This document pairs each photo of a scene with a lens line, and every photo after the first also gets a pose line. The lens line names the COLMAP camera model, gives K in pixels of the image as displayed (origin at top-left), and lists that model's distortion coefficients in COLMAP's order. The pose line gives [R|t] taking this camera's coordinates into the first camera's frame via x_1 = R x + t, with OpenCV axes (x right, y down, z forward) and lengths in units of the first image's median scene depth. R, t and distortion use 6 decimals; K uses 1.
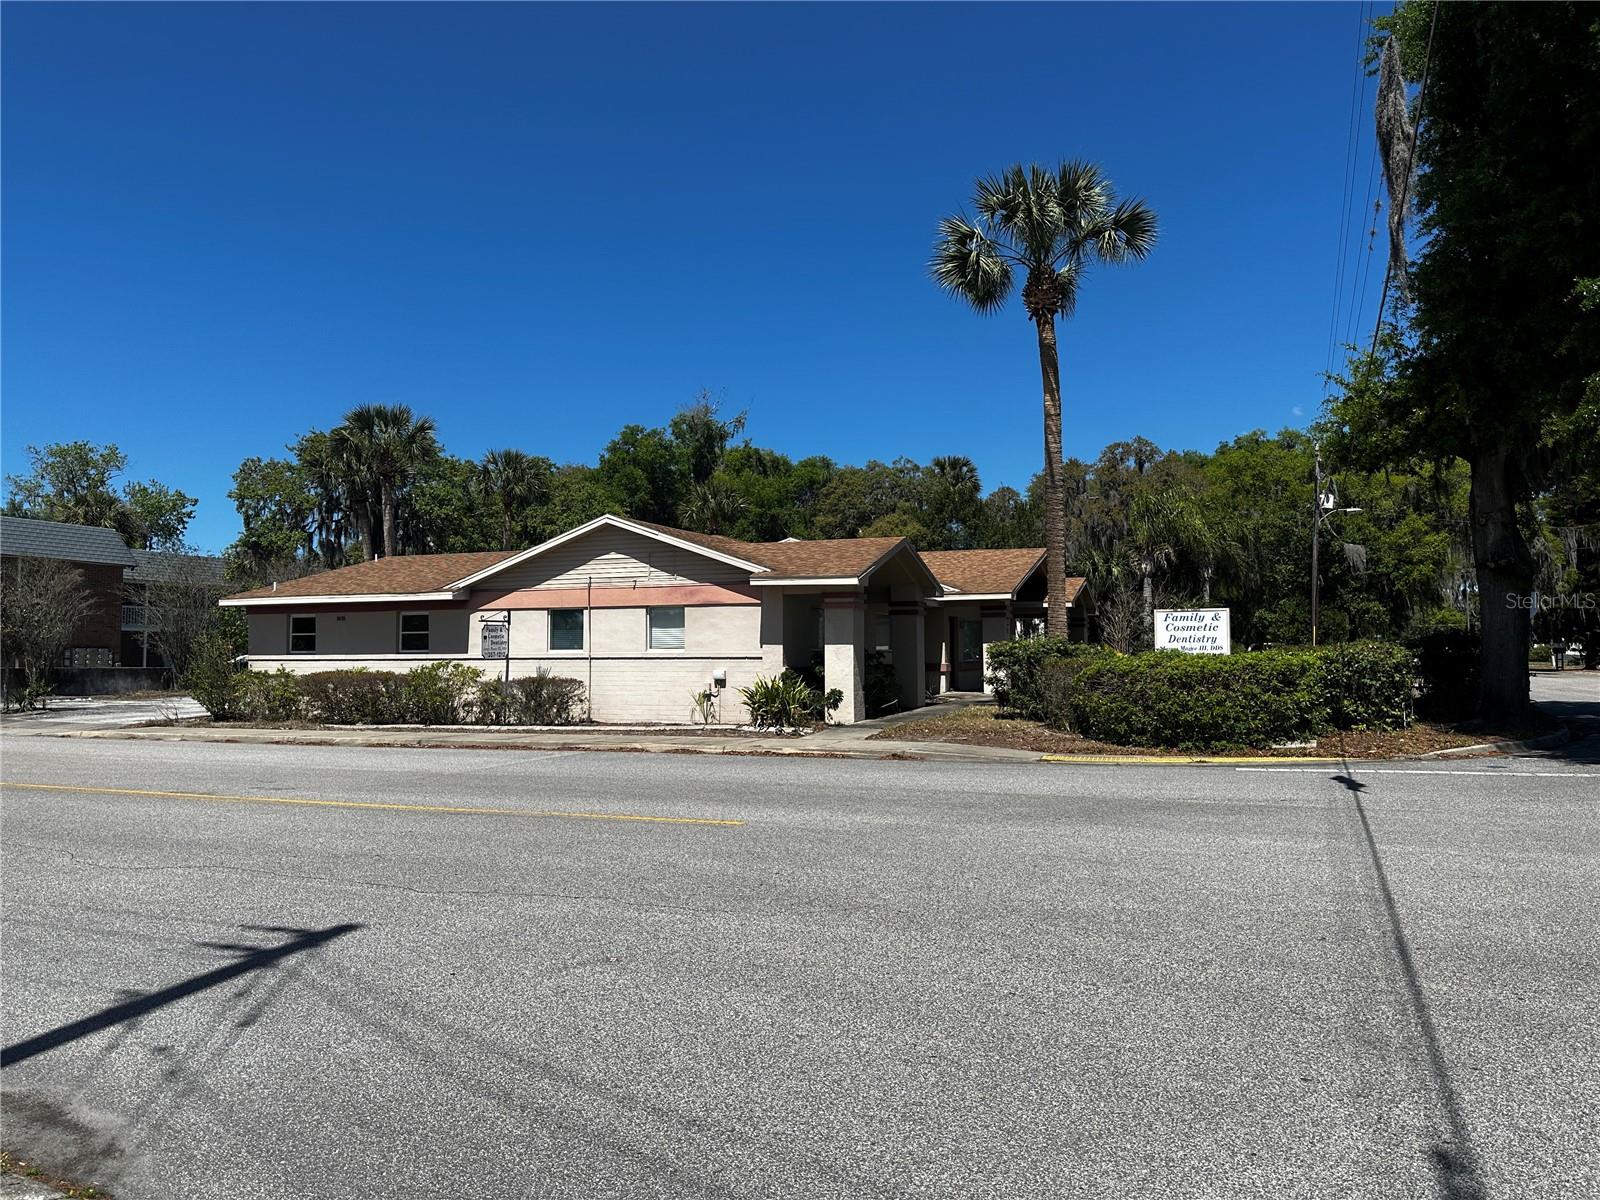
lens RADIAL K [[1123.0, 0, 800.0], [0, 1123.0, 600.0], [0, 0, 1]] dist [0.000120, -0.008335]
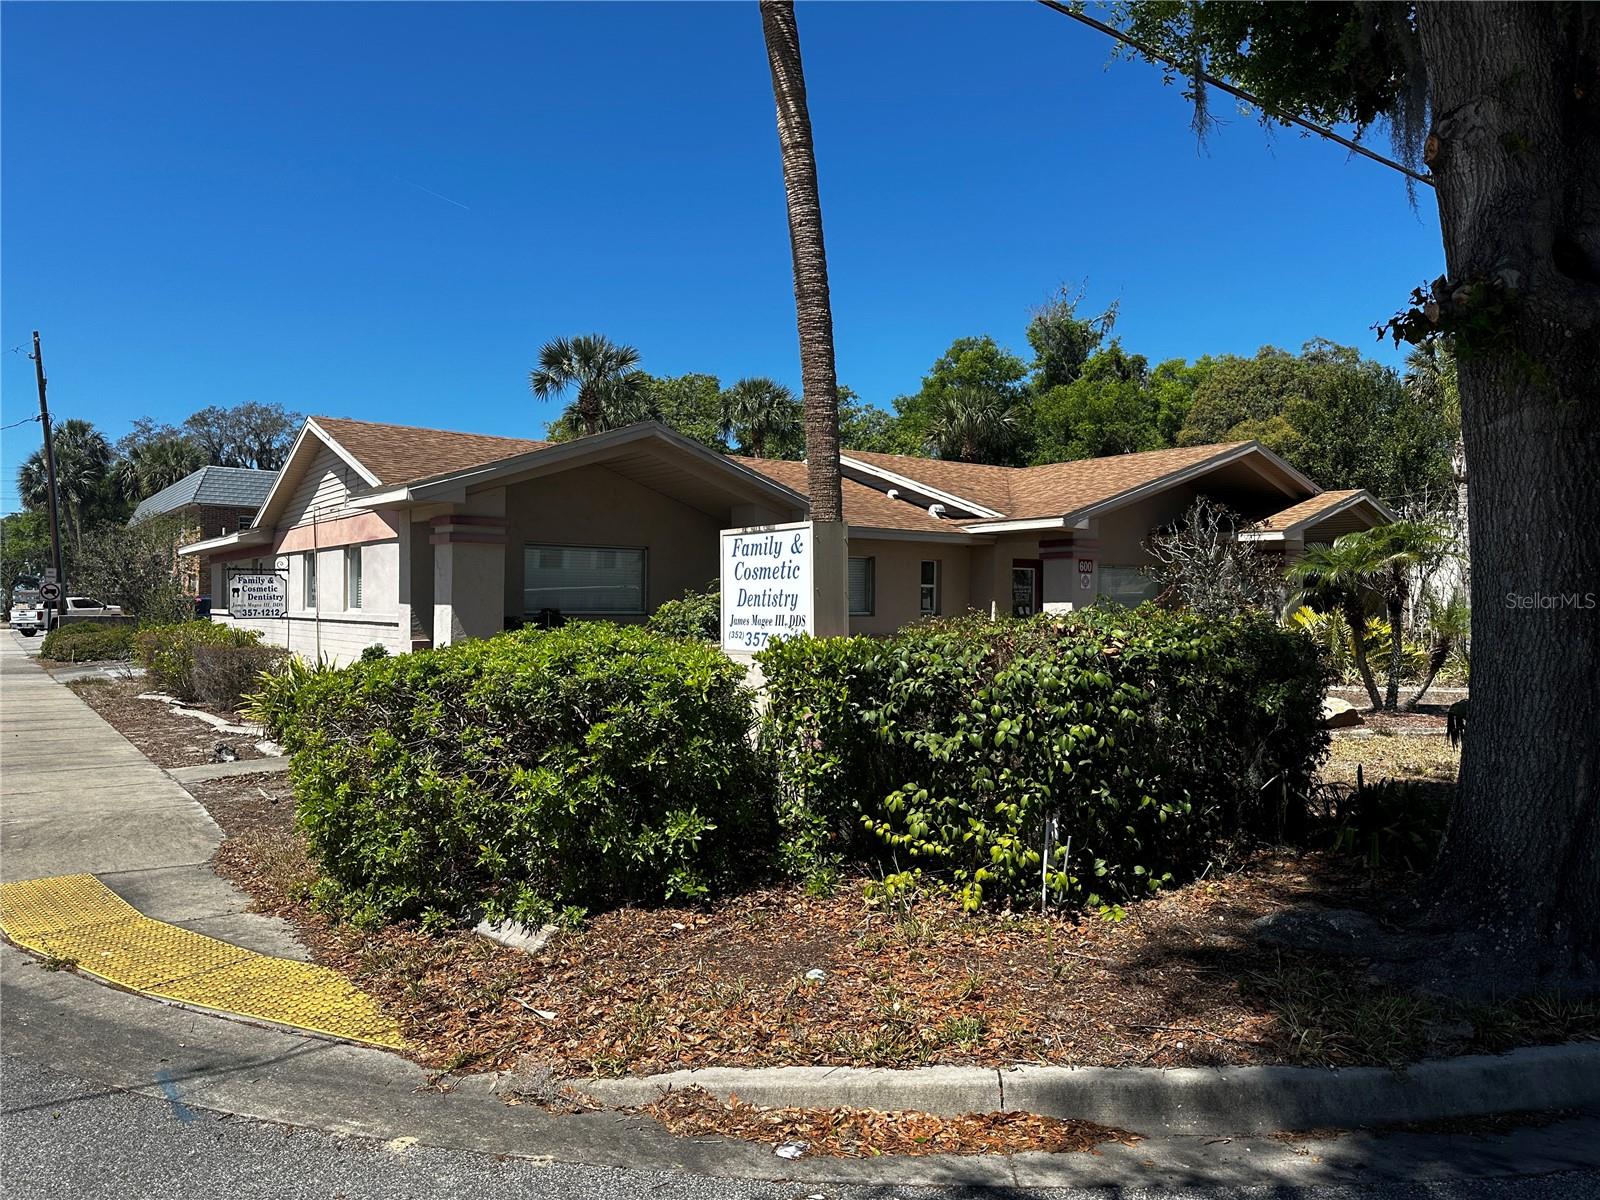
lens RADIAL K [[1123.0, 0, 800.0], [0, 1123.0, 600.0], [0, 0, 1]] dist [0.000120, -0.008335]
pose [[0.868411, 0.005213, -0.495818, 0.564181], [0.017705, 0.998981, 0.041514, 0.018163], [0.495529, -0.044830, 0.867434, 0.641151]]
